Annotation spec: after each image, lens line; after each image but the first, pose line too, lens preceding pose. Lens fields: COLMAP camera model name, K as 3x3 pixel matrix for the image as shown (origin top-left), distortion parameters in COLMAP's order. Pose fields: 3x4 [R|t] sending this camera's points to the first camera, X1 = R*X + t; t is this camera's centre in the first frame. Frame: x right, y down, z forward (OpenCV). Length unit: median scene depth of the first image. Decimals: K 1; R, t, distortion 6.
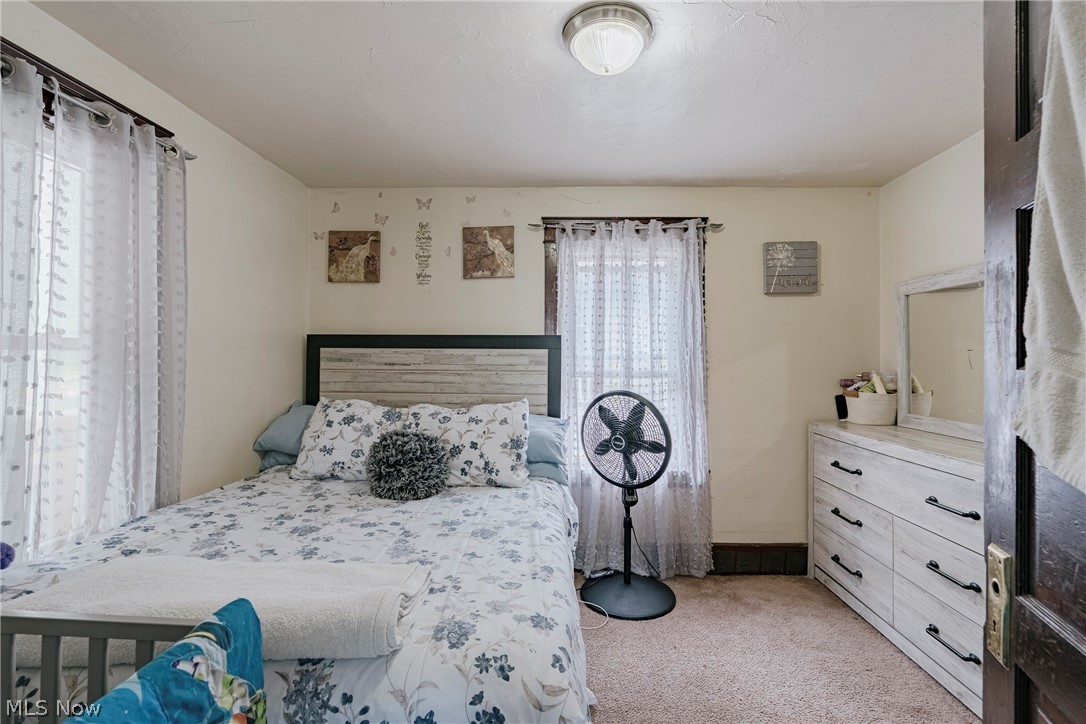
lens RADIAL K [[496.6, 0, 554.4], [0, 496.6, 357.5], [0, 0, 1]] dist [-0.011440, 0.004588]
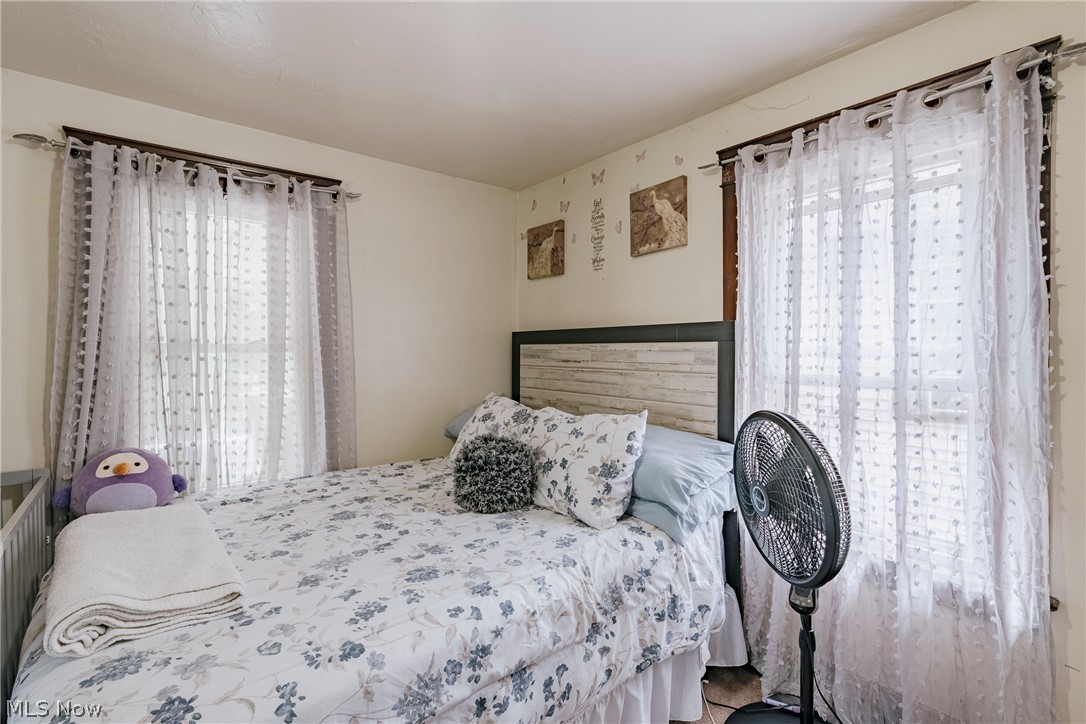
lens RADIAL K [[496.6, 0, 541.0], [0, 496.6, 358.7], [0, 0, 1]] dist [-0.011440, 0.004588]
pose [[0.648182, 0.007262, -0.761451, 0.352945], [0.009114, 0.999809, 0.017294, -0.007307], [0.761431, -0.018150, 0.647992, 0.364917]]
